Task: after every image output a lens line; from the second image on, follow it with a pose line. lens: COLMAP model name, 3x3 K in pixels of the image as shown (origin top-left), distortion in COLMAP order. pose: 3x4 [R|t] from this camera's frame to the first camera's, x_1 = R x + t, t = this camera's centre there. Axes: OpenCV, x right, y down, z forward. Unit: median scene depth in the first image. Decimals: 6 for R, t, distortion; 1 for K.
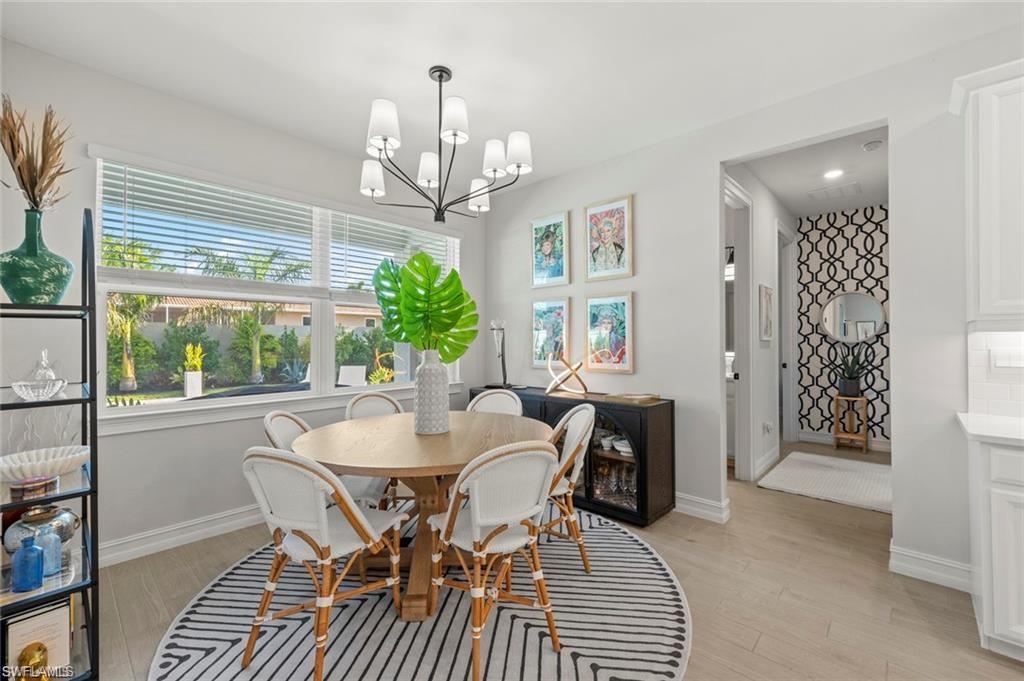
lens RADIAL K [[426.4, 0, 517.1], [0, 426.4, 334.5], [0, 0, 1]] dist [0.003592, 0.000158]
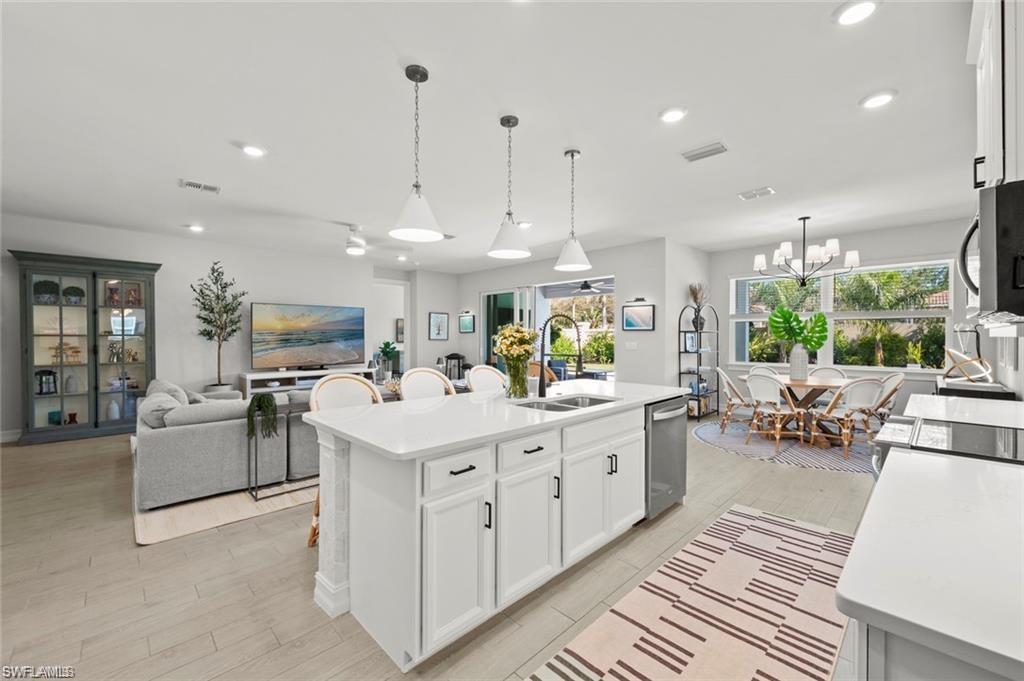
lens RADIAL K [[409.3, 0, 514.0], [0, 409.3, 340.0], [0, 0, 1]] dist [-0.000933, -0.000026]
pose [[-0.050259, 0.008707, -0.998698, 0.980956], [0.009560, 0.999920, 0.008236, -0.007619], [0.998690, -0.009133, -0.050338, -0.194241]]
